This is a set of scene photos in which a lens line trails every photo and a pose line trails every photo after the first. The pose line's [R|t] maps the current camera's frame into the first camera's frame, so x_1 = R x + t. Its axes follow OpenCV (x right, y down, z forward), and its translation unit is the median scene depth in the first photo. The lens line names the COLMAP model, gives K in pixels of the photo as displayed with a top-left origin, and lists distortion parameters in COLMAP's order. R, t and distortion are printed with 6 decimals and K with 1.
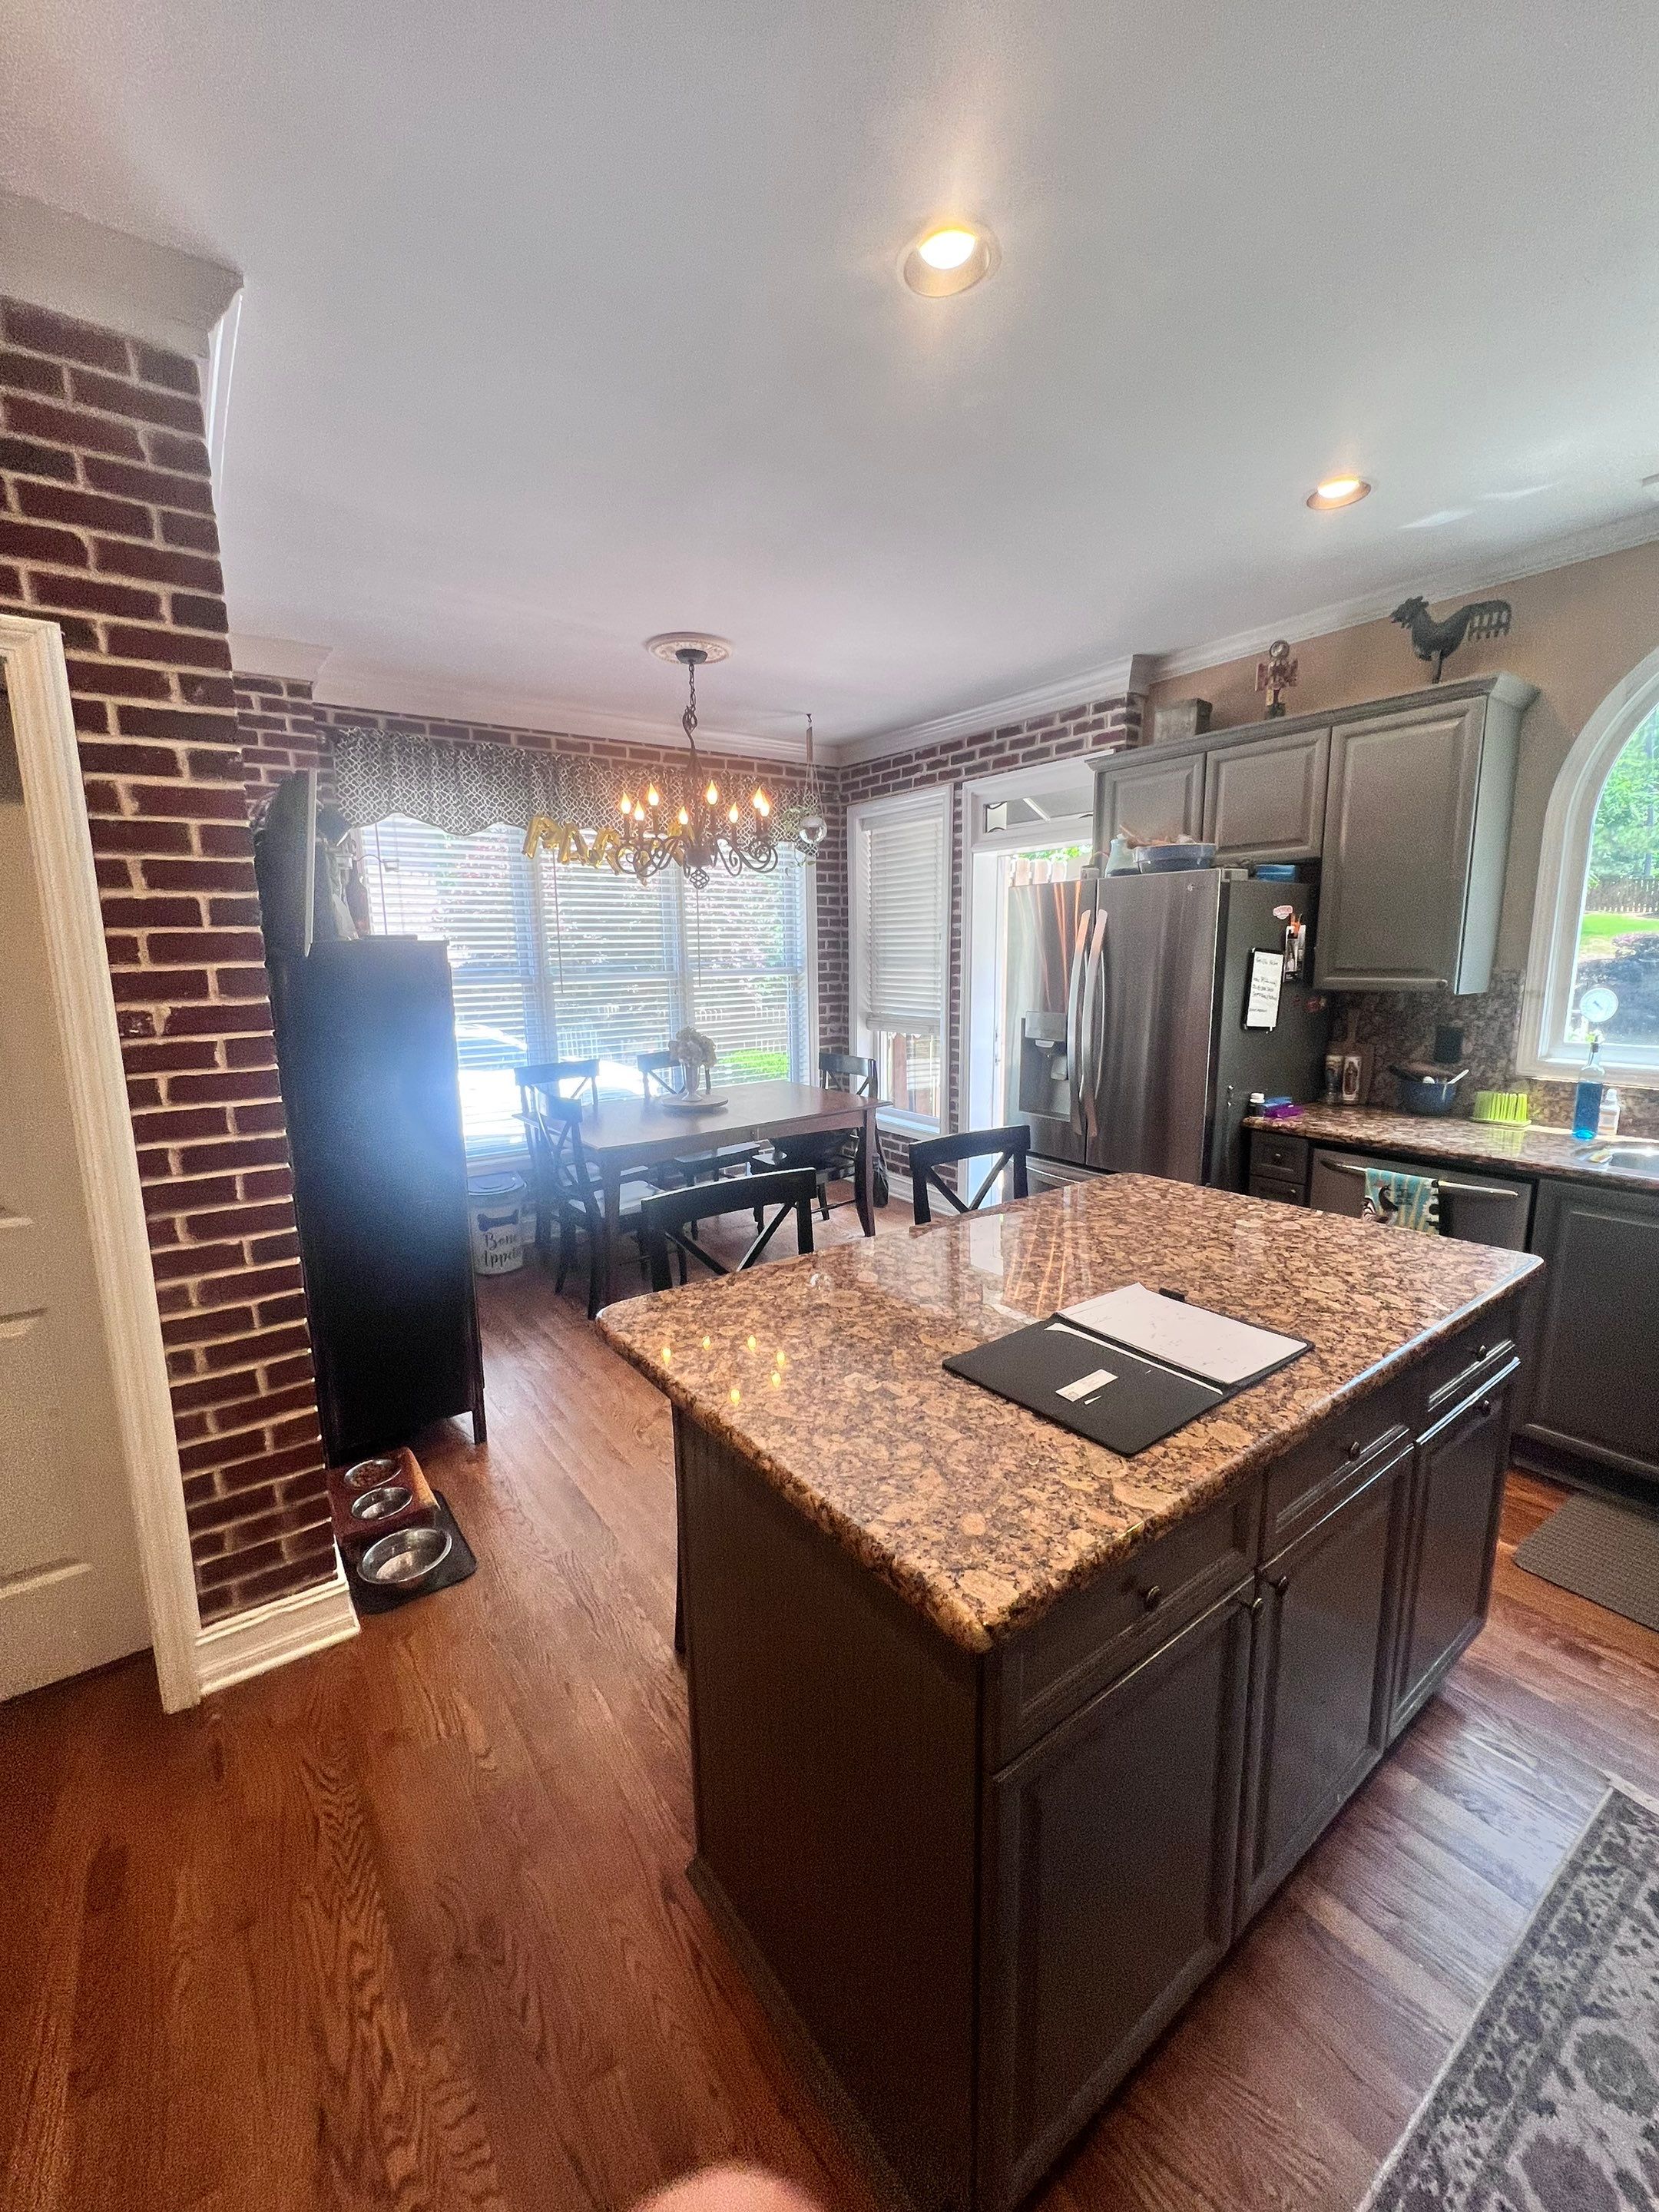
lens RADIAL K [[883.3, 0, 826.8], [0, 883.3, 1105.1], [0, 0, 1]] dist [-0.006923, 0.000982]
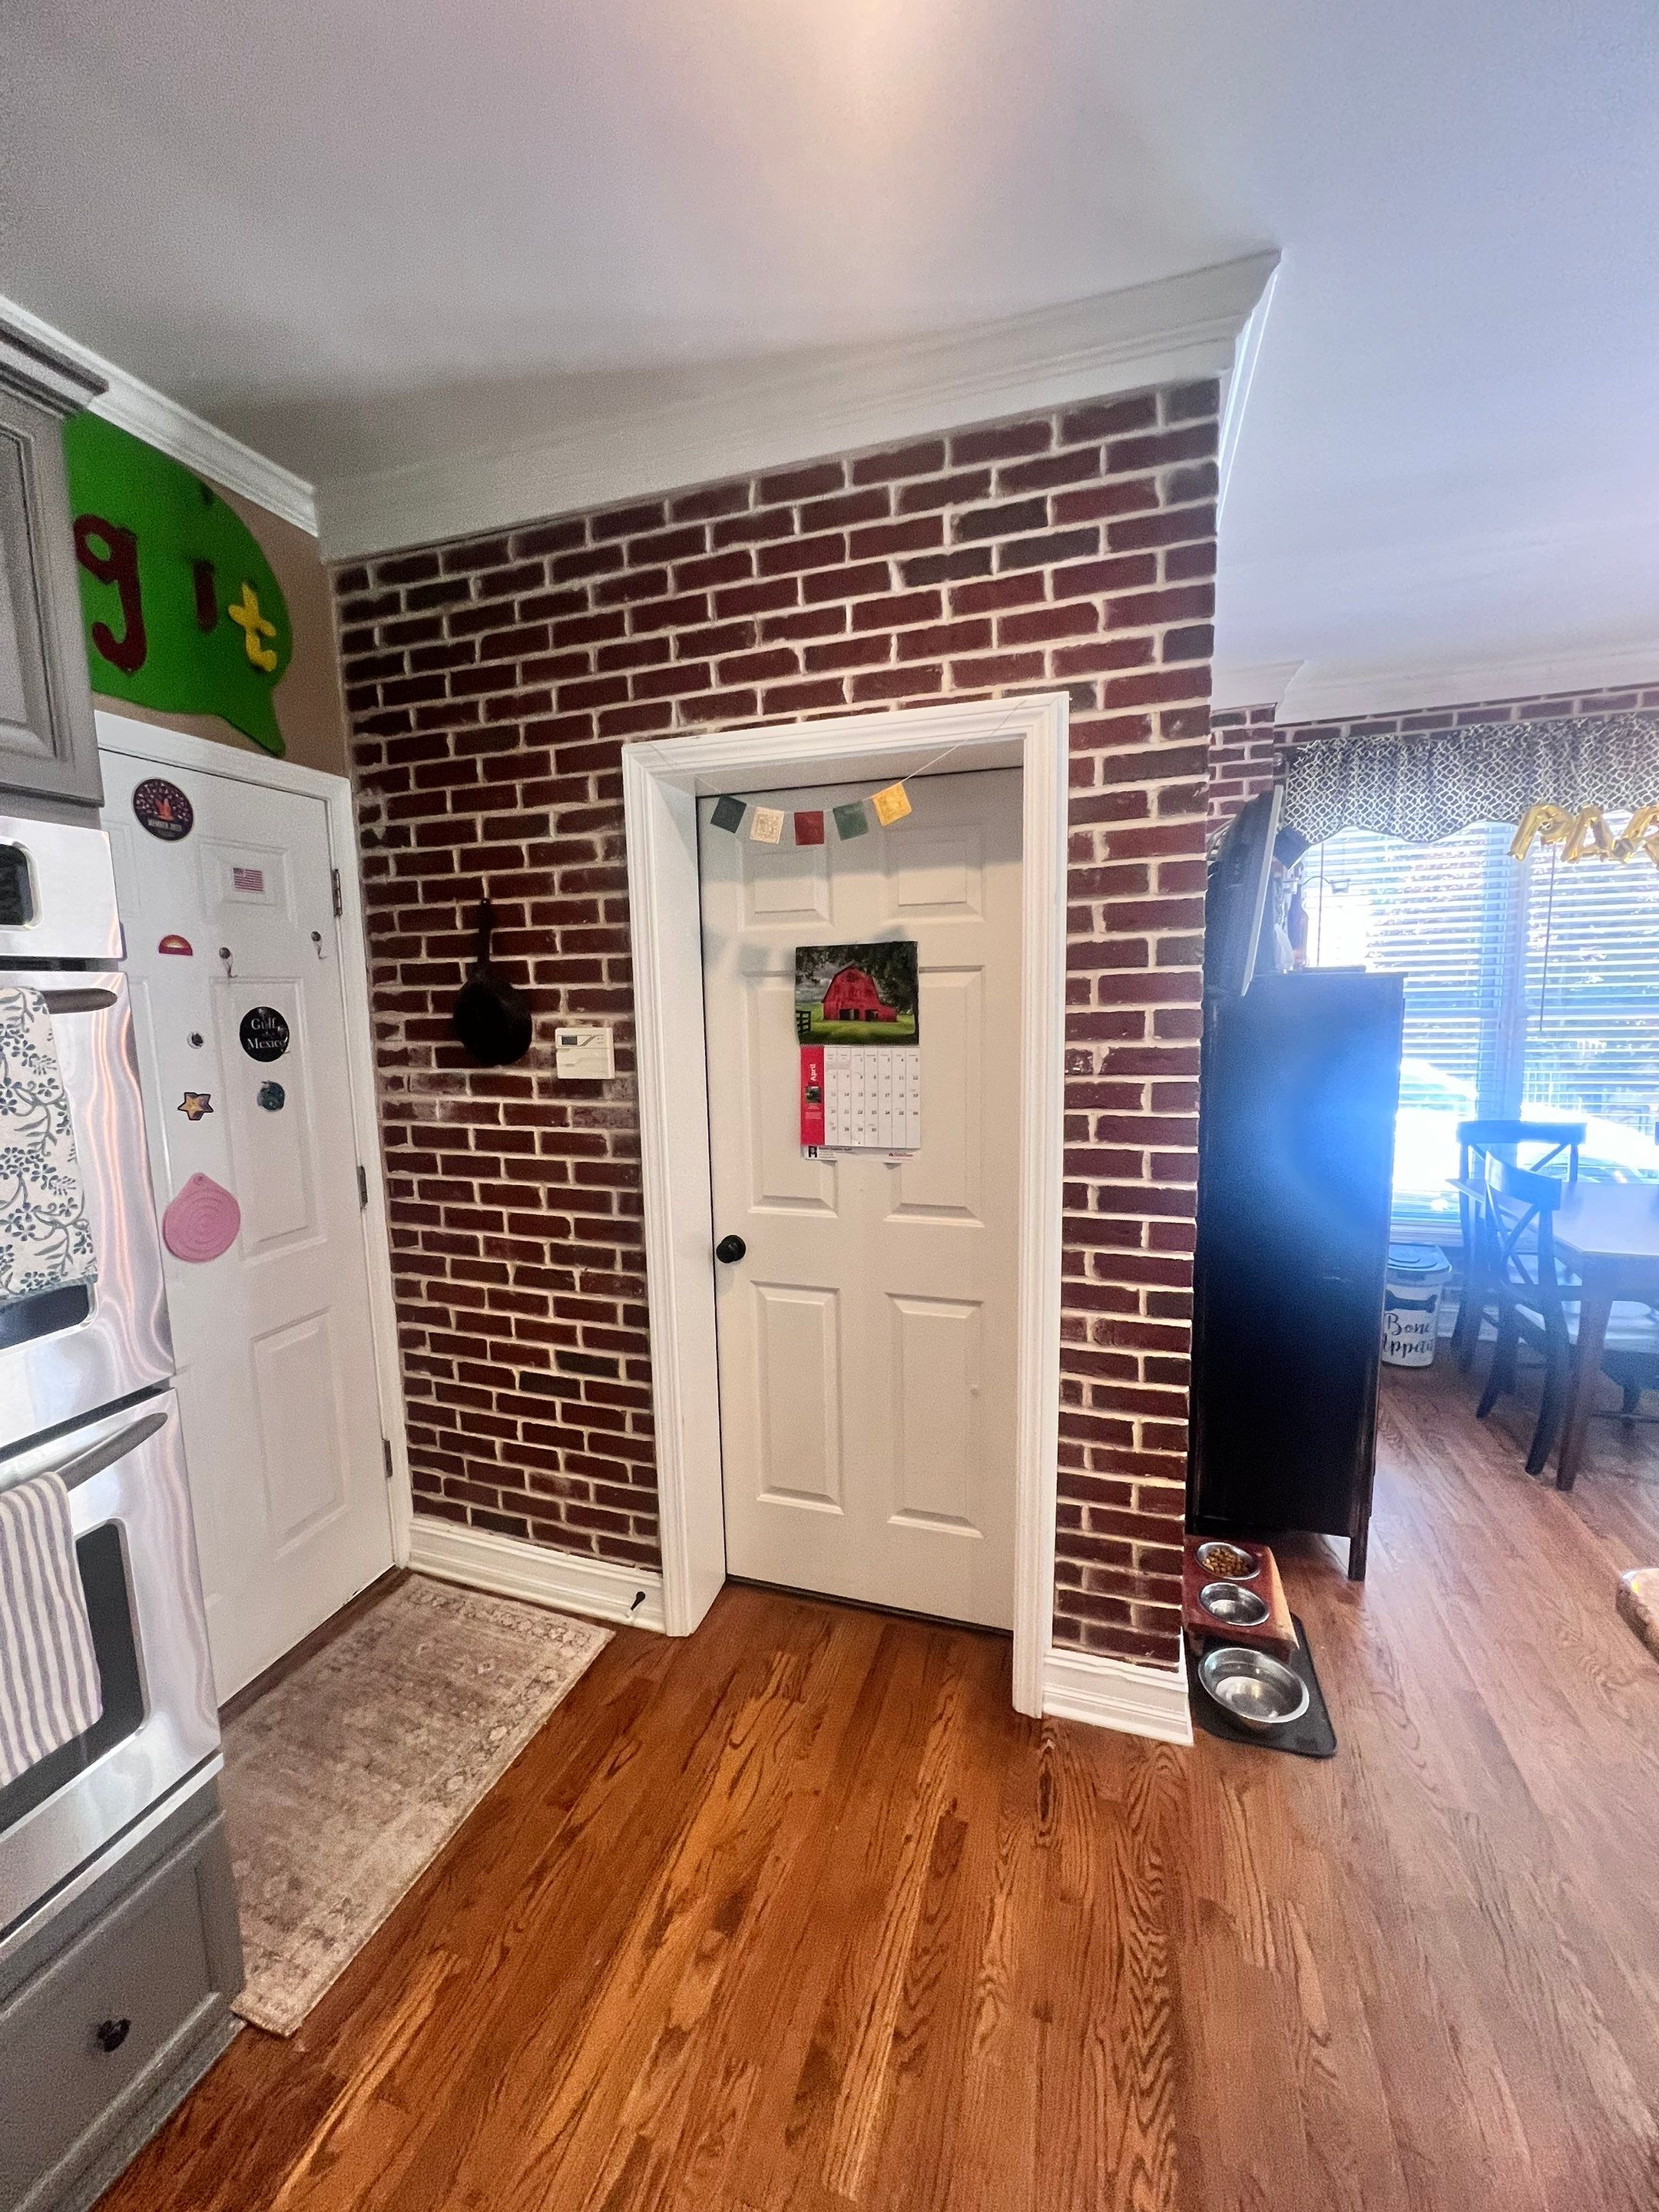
lens RADIAL K [[883.3, 0, 826.8], [0, 883.3, 1105.1], [0, 0, 1]] dist [-0.006923, 0.000982]
pose [[0.585547, 0.102636, -0.804114, -0.080539], [-0.122218, 0.991791, 0.037593, -0.031232], [0.801372, 0.076264, 0.593285, 0.101542]]
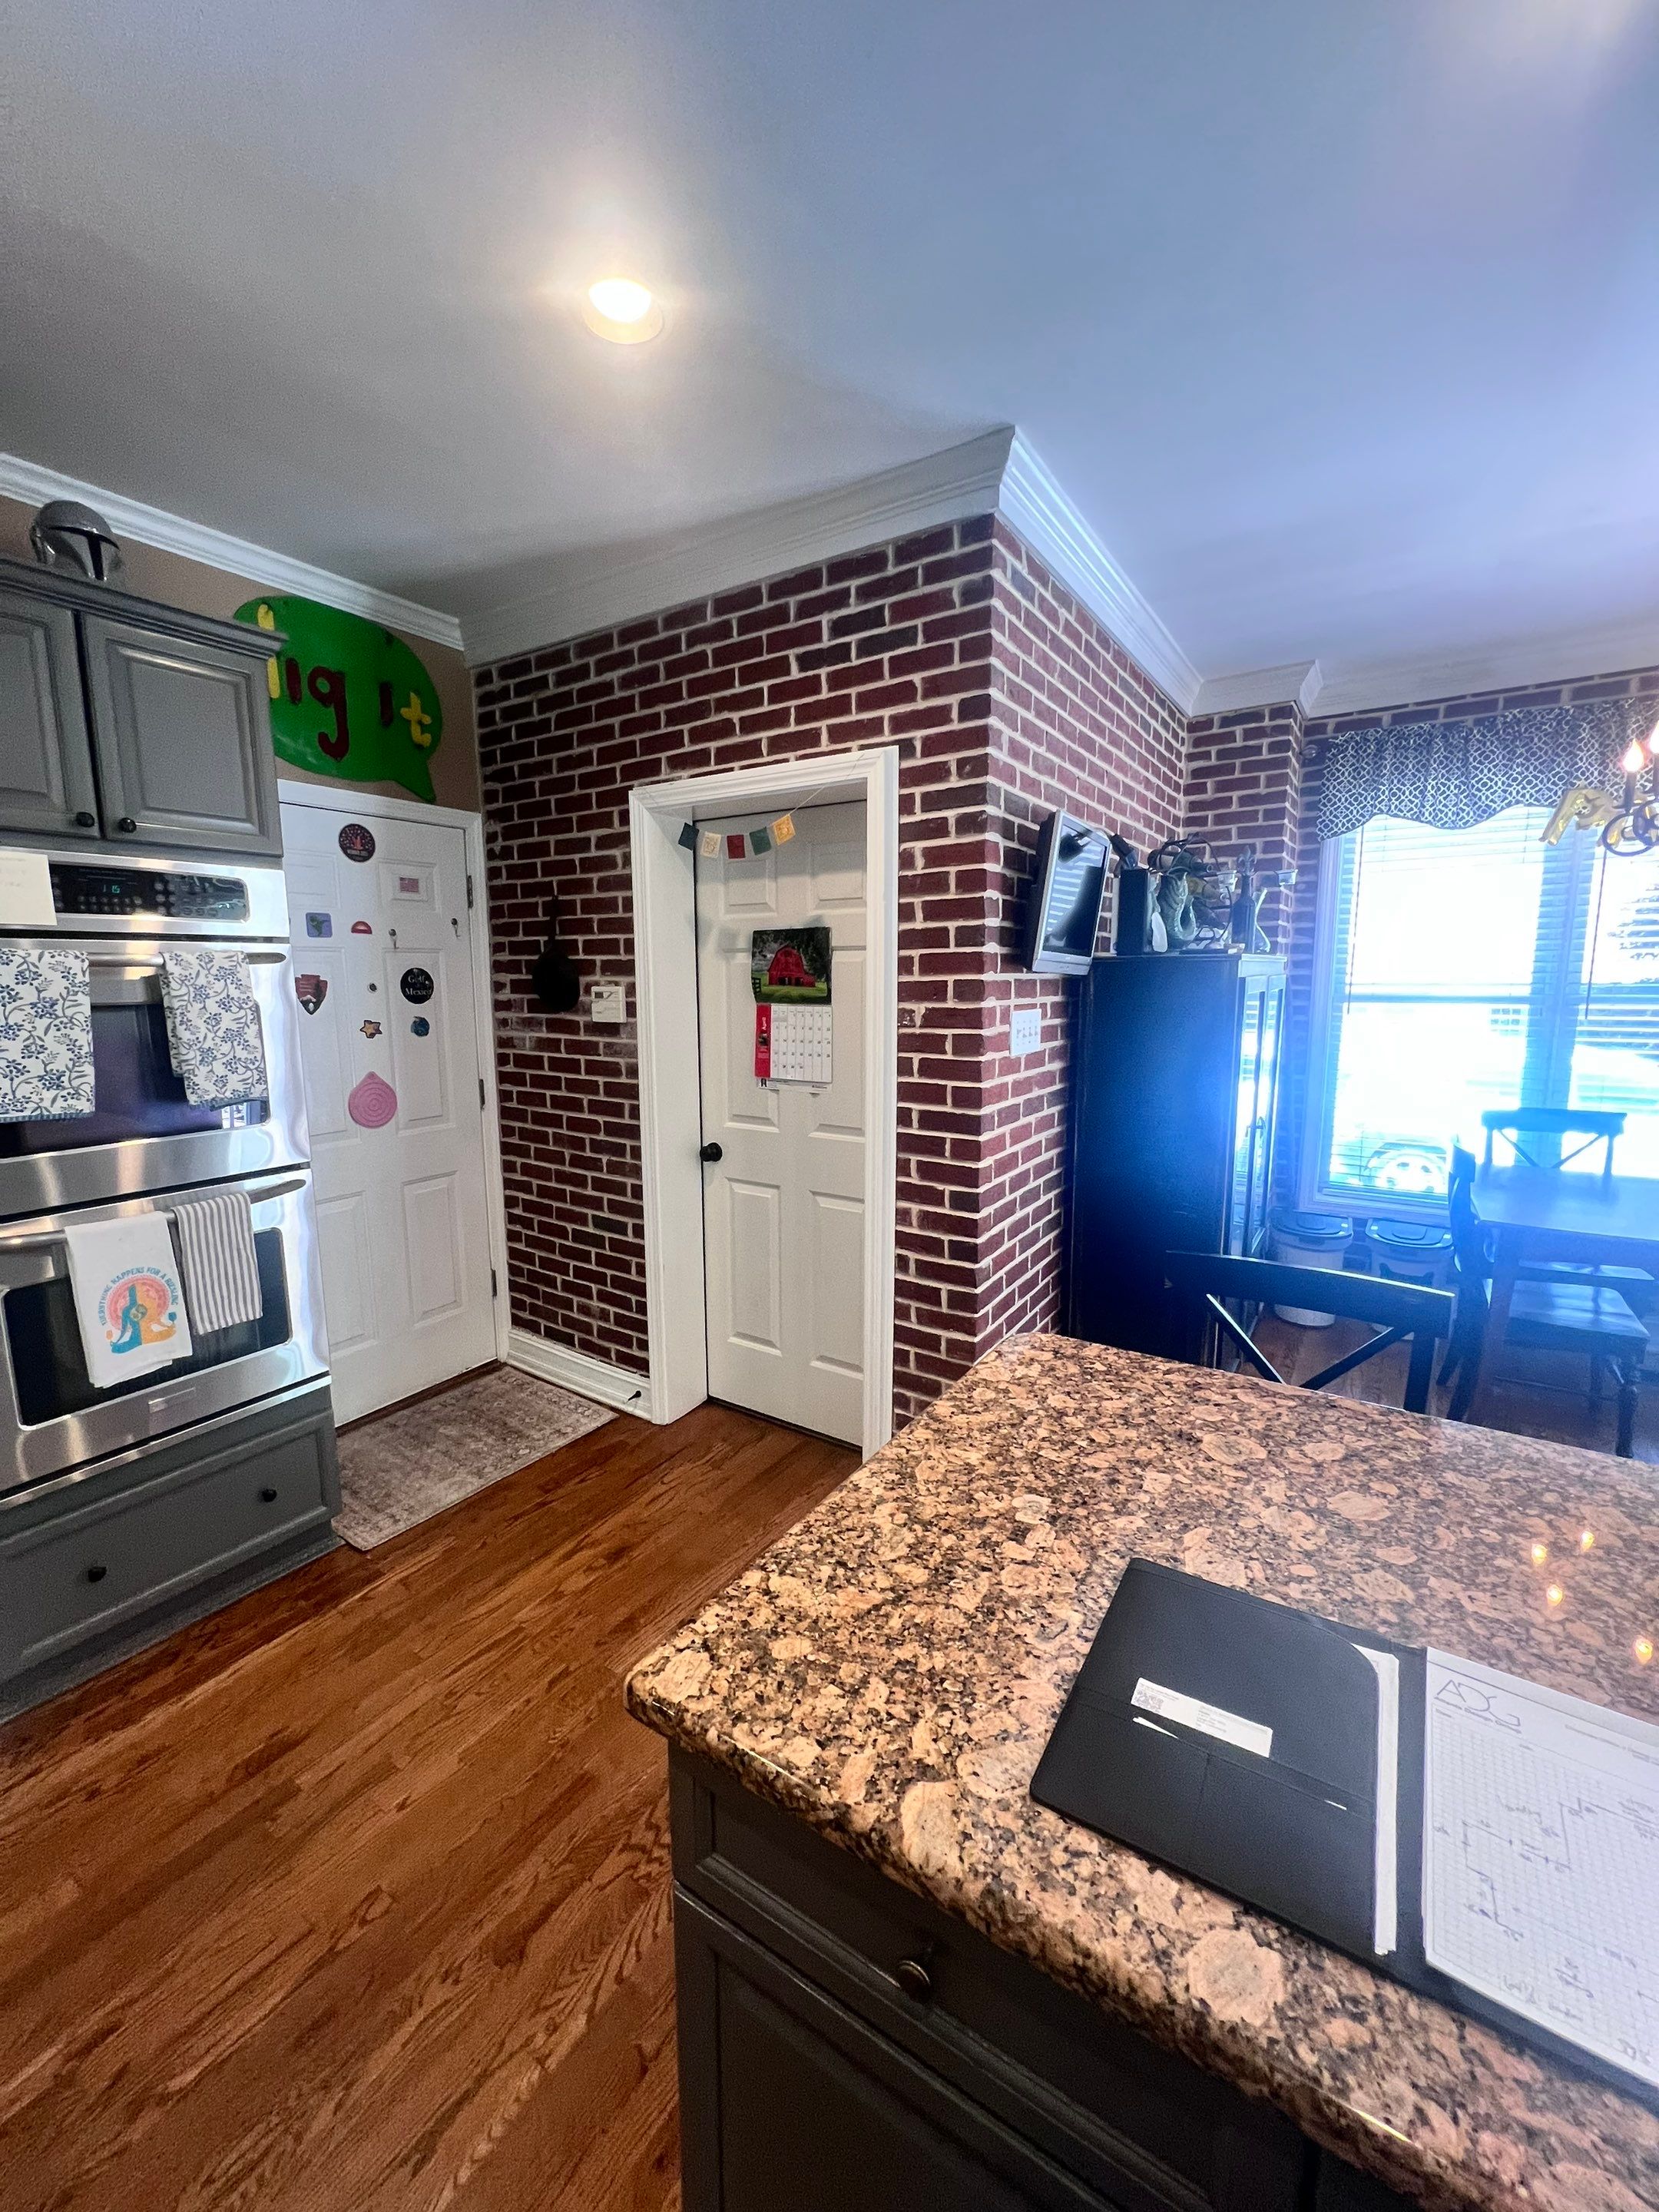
lens RADIAL K [[883.3, 0, 826.8], [0, 883.3, 1105.1], [0, 0, 1]] dist [-0.006923, 0.000982]
pose [[0.351411, 0.148638, -0.924347, 0.352962], [-0.158402, 0.982522, 0.097773, -0.050774], [0.922724, 0.112060, 0.368814, 0.262842]]
